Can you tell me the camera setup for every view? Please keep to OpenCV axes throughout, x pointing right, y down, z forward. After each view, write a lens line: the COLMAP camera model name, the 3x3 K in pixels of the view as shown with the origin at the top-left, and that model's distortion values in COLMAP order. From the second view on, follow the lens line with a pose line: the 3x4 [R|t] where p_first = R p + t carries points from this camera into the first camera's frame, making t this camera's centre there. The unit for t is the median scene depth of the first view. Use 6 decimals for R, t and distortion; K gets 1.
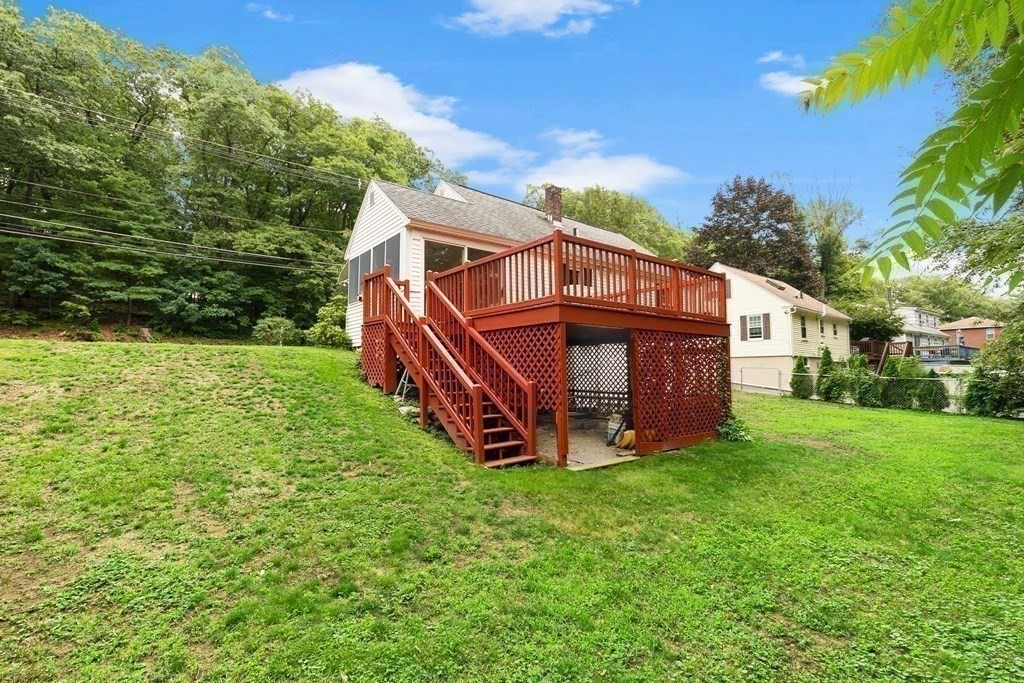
lens RADIAL K [[470.1, 0, 512.2], [0, 470.1, 341.5], [0, 0, 1]] dist [-0.000169, -0.000371]
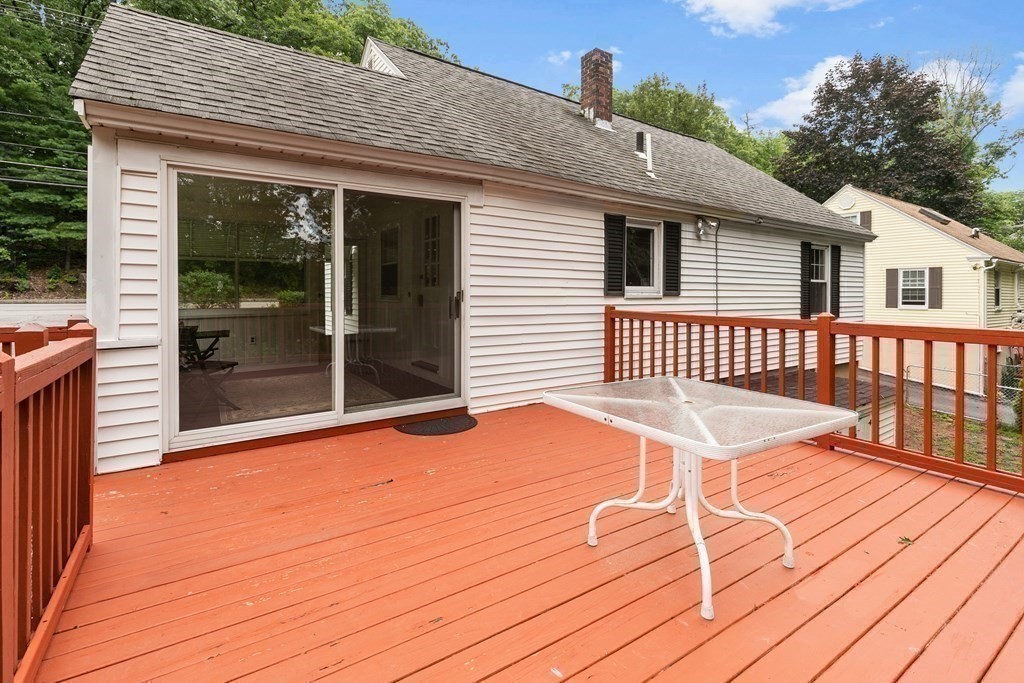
lens RADIAL K [[470.1, 0, 510.7], [0, 470.1, 292.5], [0, 0, 1]] dist [-0.000169, -0.000371]
pose [[0.996279, 0.006747, -0.085924, 0.022747], [-0.000087, 0.997009, 0.077286, -0.060155], [0.086189, -0.076991, 0.993299, 0.262321]]
